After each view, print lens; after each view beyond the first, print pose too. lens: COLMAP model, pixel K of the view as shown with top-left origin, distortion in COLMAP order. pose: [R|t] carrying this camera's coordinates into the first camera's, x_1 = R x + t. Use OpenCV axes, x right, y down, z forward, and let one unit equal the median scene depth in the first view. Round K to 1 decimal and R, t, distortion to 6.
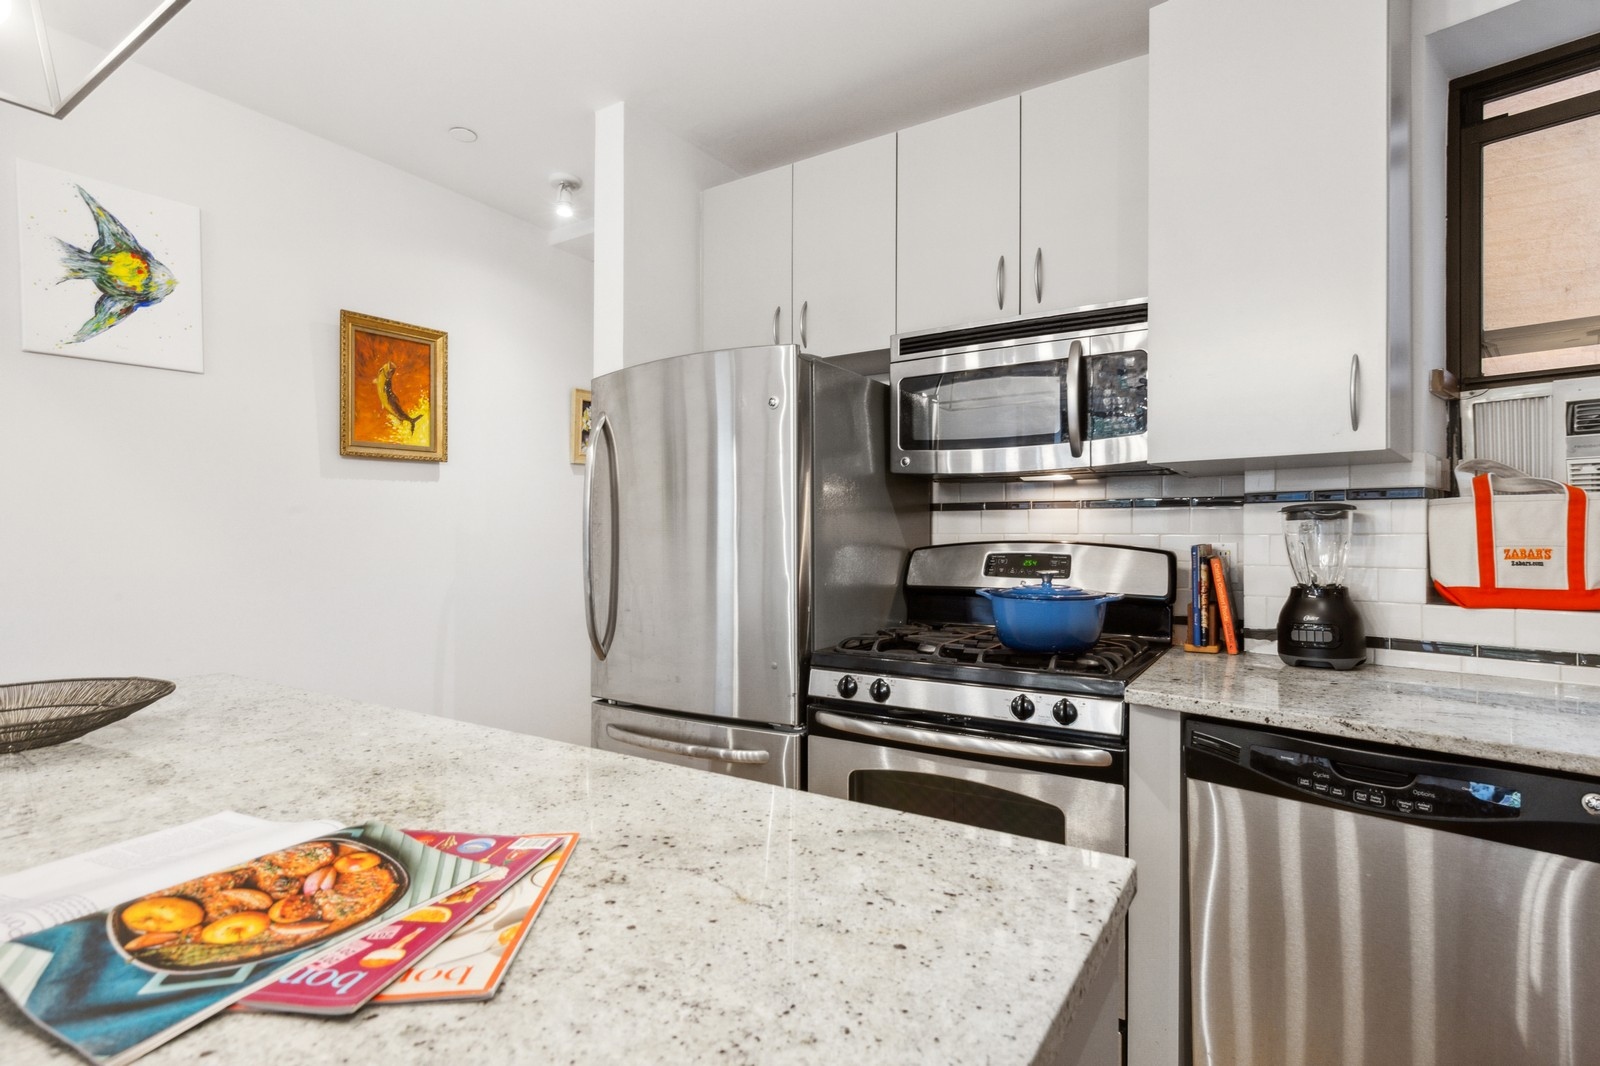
lens RADIAL K [[816.6, 0, 792.8], [0, 816.6, 530.5], [0, 0, 1]] dist [0.010821, -0.002270]
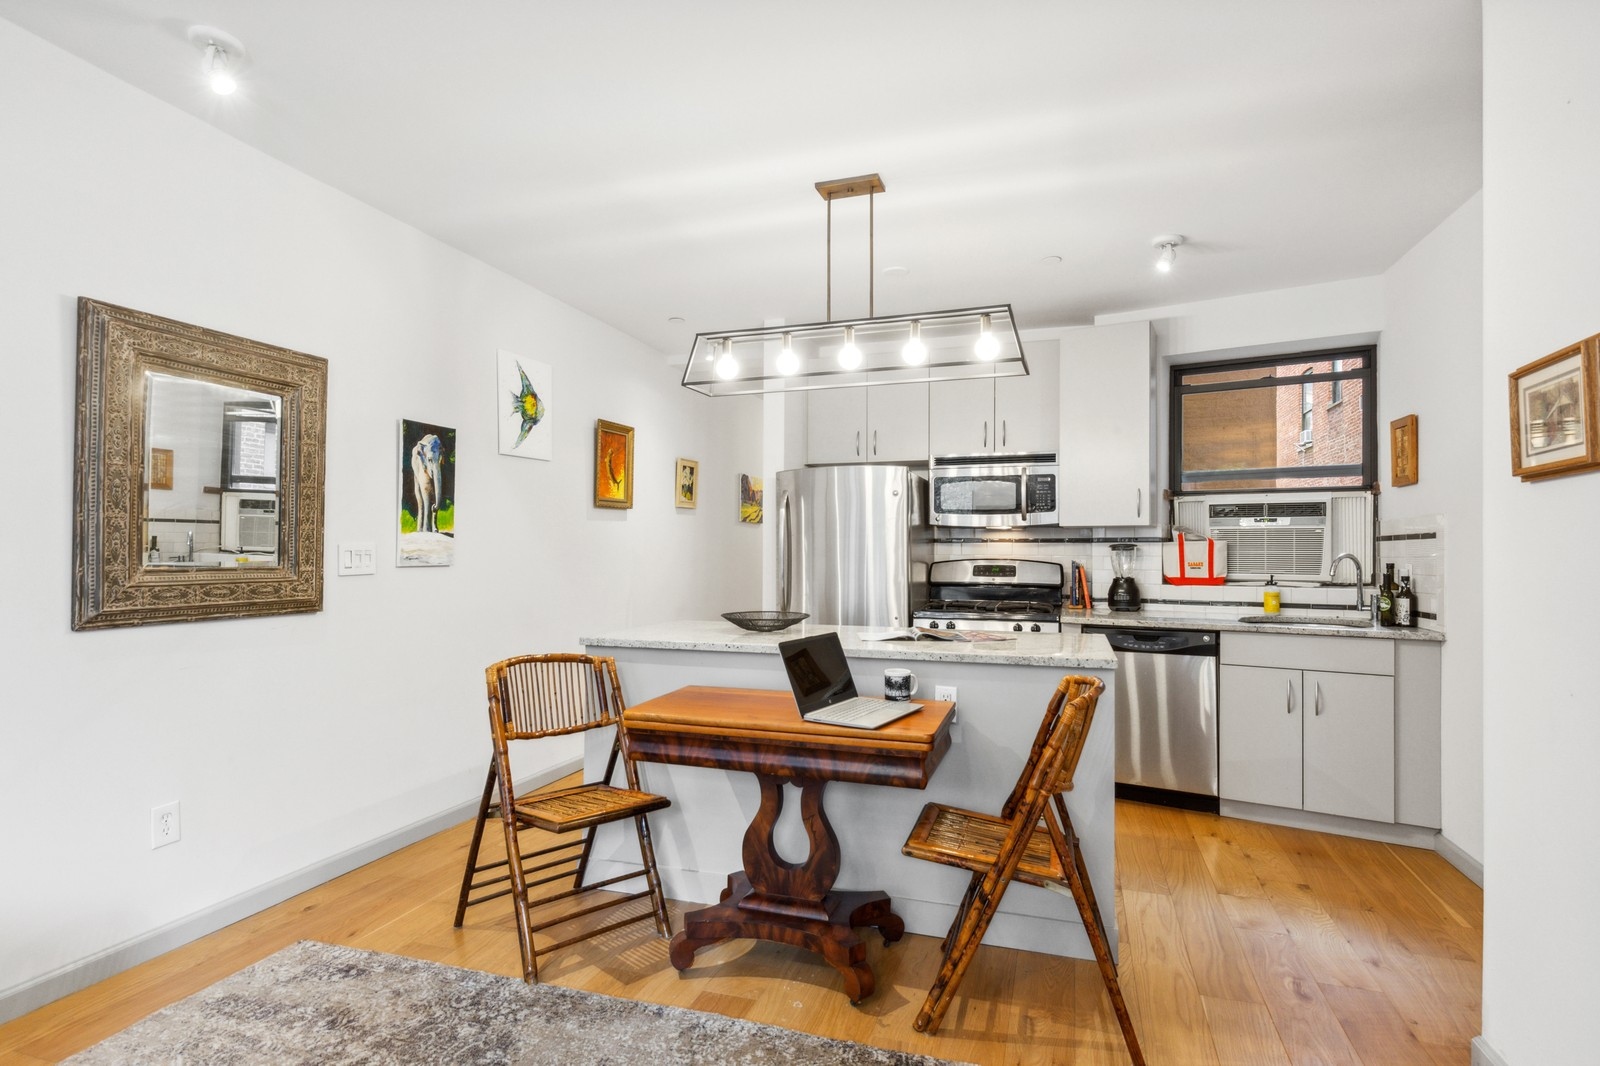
lens RADIAL K [[816.6, 0, 808.0], [0, 816.6, 537.5], [0, 0, 1]] dist [0.010821, -0.002270]
pose [[0.969679, 0.009315, 0.244205, -0.775423], [-0.005751, 0.999866, -0.015305, -0.008103], [-0.244315, 0.013436, 0.969603, -1.013558]]
